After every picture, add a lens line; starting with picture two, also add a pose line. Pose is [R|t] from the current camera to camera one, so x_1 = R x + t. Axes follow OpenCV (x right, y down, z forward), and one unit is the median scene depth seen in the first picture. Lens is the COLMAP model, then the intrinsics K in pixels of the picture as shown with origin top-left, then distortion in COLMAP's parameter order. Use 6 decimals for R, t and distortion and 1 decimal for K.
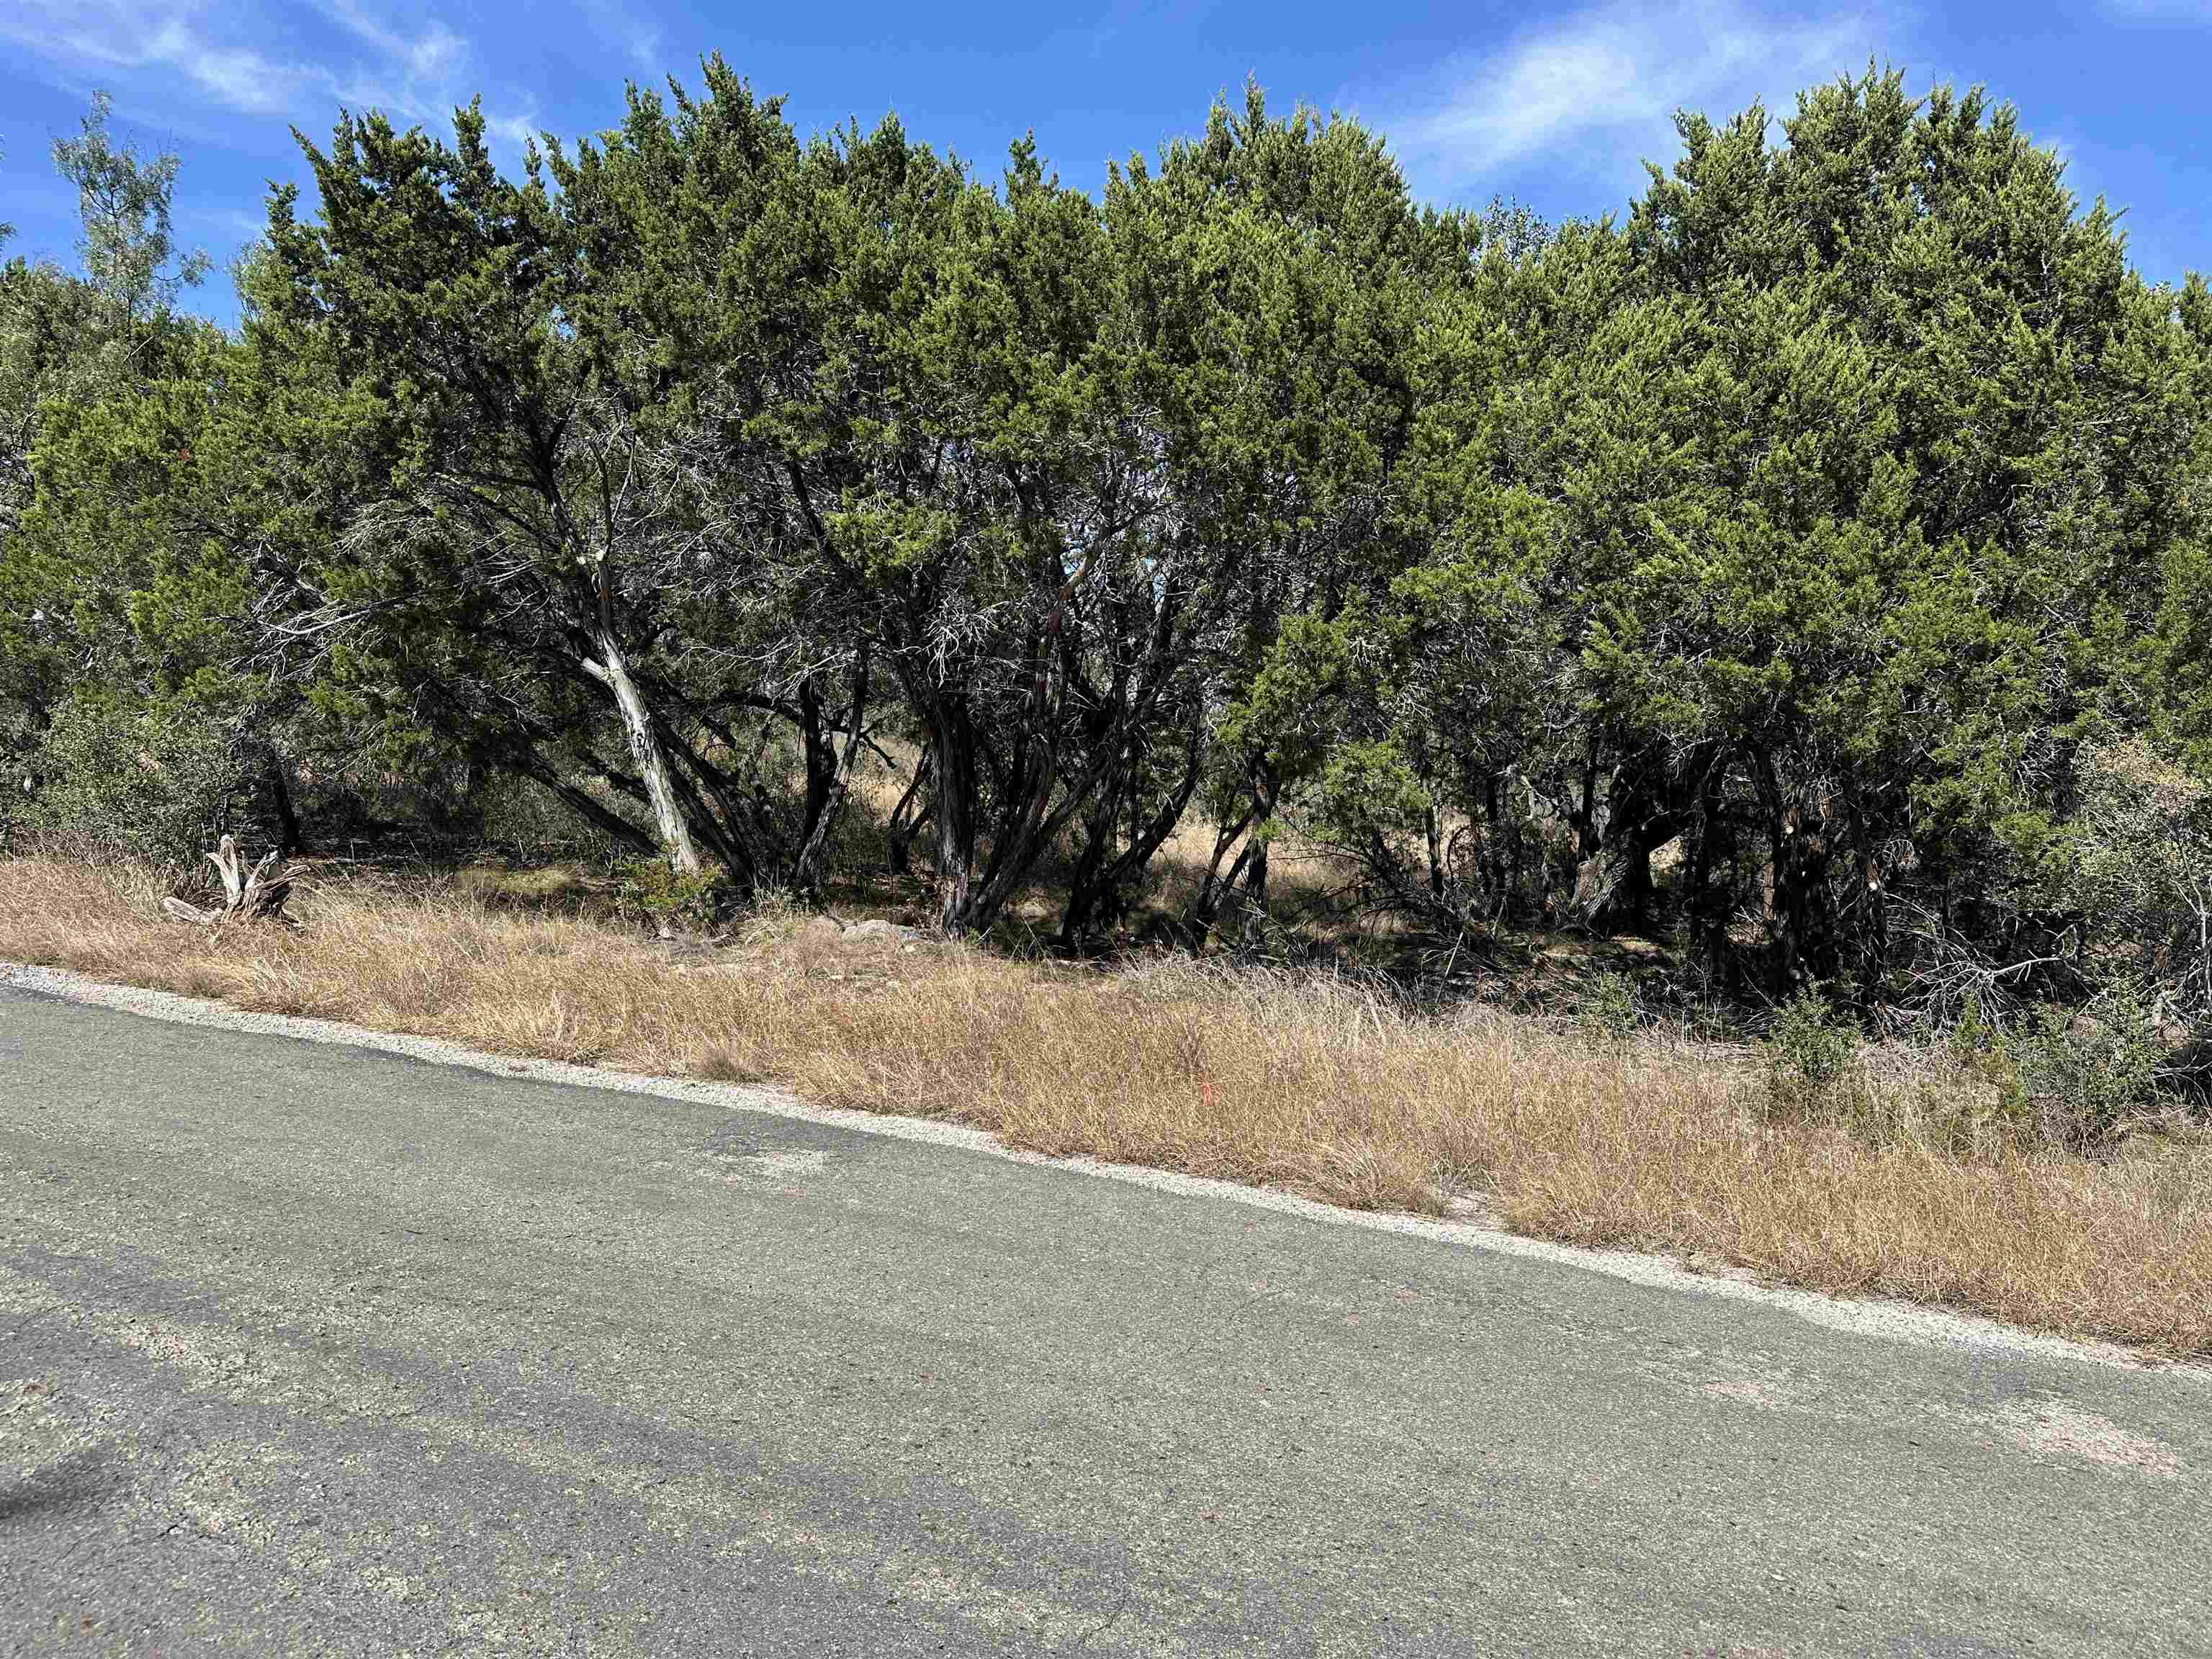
lens RADIAL K [[1460.0, 0, 1105.7], [0, 1460.0, 818.8], [0, 0, 1]] dist [0.021442, -0.047418]
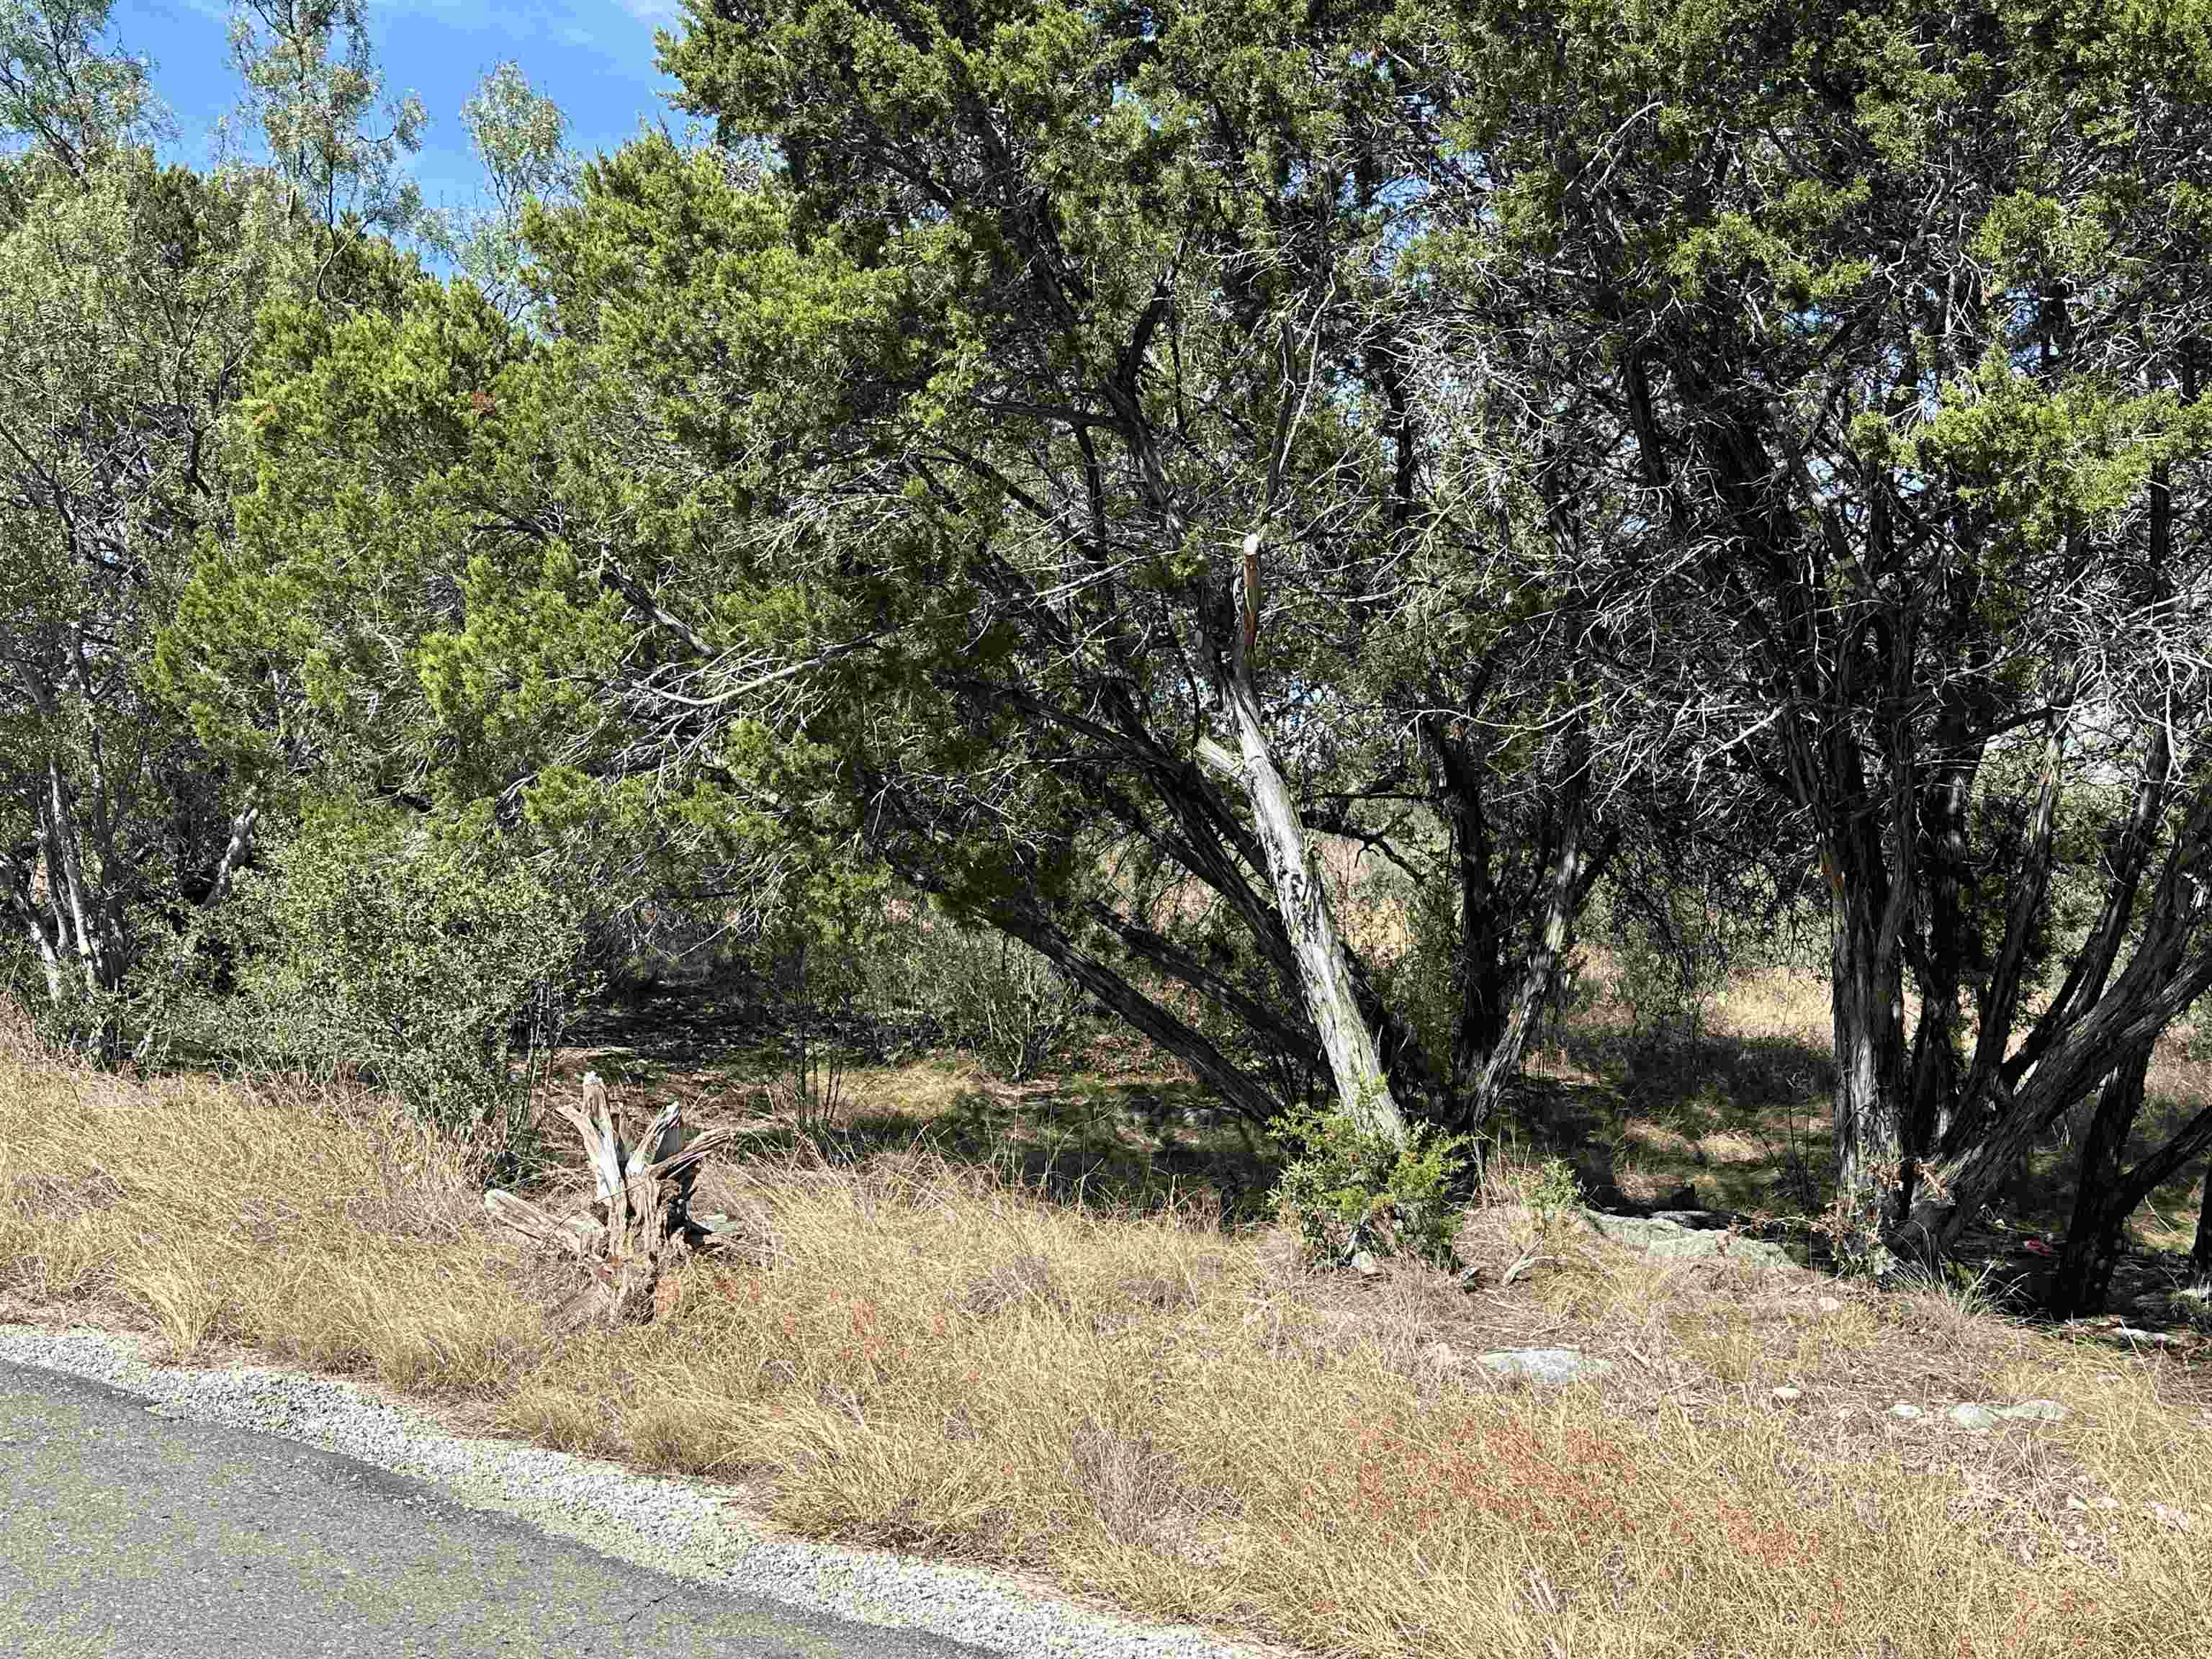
lens RADIAL K [[2220.4, 0, 1104.0], [0, 2220.4, 823.7], [0, 0, 1]] dist [0.074710, 0.000000]
pose [[0.977299, -0.012910, -0.211472, -0.257971], [0.001296, 0.998487, -0.054969, -0.039278], [0.211862, 0.053447, 0.975837, 0.241653]]
